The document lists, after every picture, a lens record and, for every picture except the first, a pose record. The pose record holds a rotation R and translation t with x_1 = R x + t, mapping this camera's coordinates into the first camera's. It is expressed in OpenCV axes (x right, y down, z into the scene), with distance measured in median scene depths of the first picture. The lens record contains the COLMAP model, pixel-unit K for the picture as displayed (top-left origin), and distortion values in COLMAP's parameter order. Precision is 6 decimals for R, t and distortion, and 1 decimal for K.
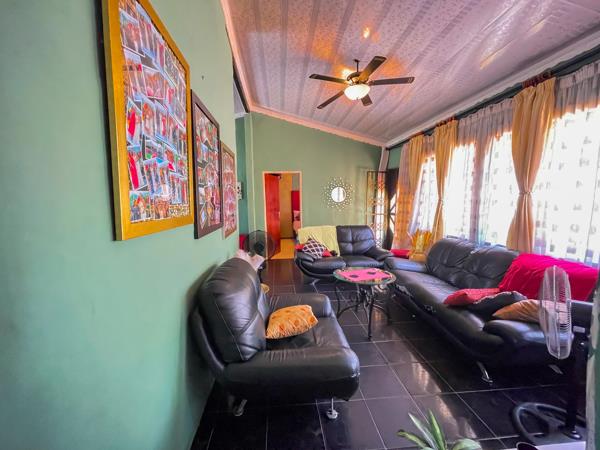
lens RADIAL K [[243.4, 0, 295.5], [0, 243.4, 226.2], [0, 0, 1]] dist [-0.000670, 0.000164]
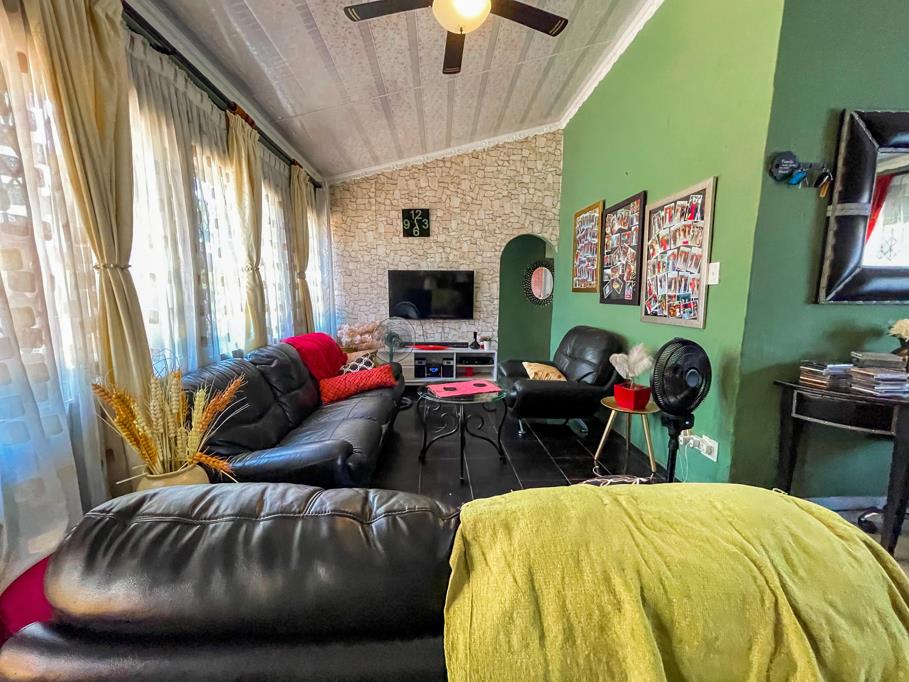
lens RADIAL K [[368.7, 0, 447.7], [0, 368.7, 342.8], [0, 0, 1]] dist [-0.000670, 0.000164]
pose [[-0.999286, 0.005348, 0.037398, 0.269206], [0.014187, 0.970601, 0.240276, -0.154154], [-0.035013, 0.240635, -0.969984, 1.832457]]
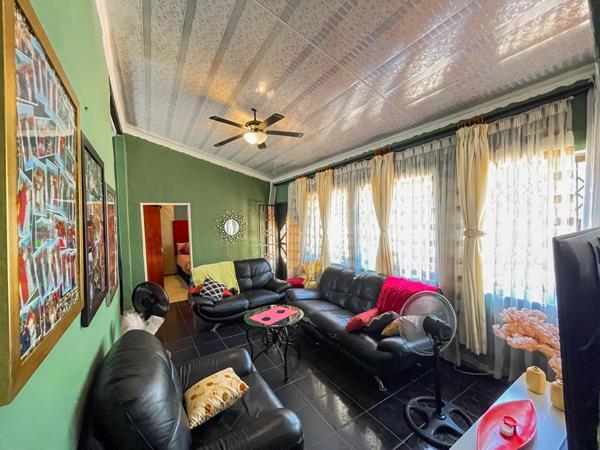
lens RADIAL K [[243.4, 0, 295.5], [0, 243.4, 226.2], [0, 0, 1]] dist [-0.000670, 0.000164]
pose [[0.887424, -0.025370, 0.460255, -0.094248], [0.069118, 0.994519, -0.078448, -0.078129], [-0.455742, 0.101429, 0.884314, 0.023565]]
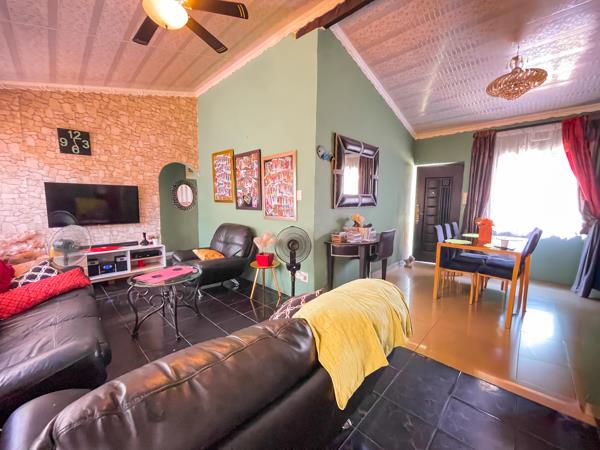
lens RADIAL K [[243.4, 0, 295.5], [0, 243.4, 226.2], [0, 0, 1]] dist [-0.000670, 0.000164]
pose [[-0.750595, 0.078395, -0.656095, 0.477020], [-0.066002, 0.979076, 0.192495, -0.174617], [0.657458, 0.187789, -0.729716, 1.839533]]
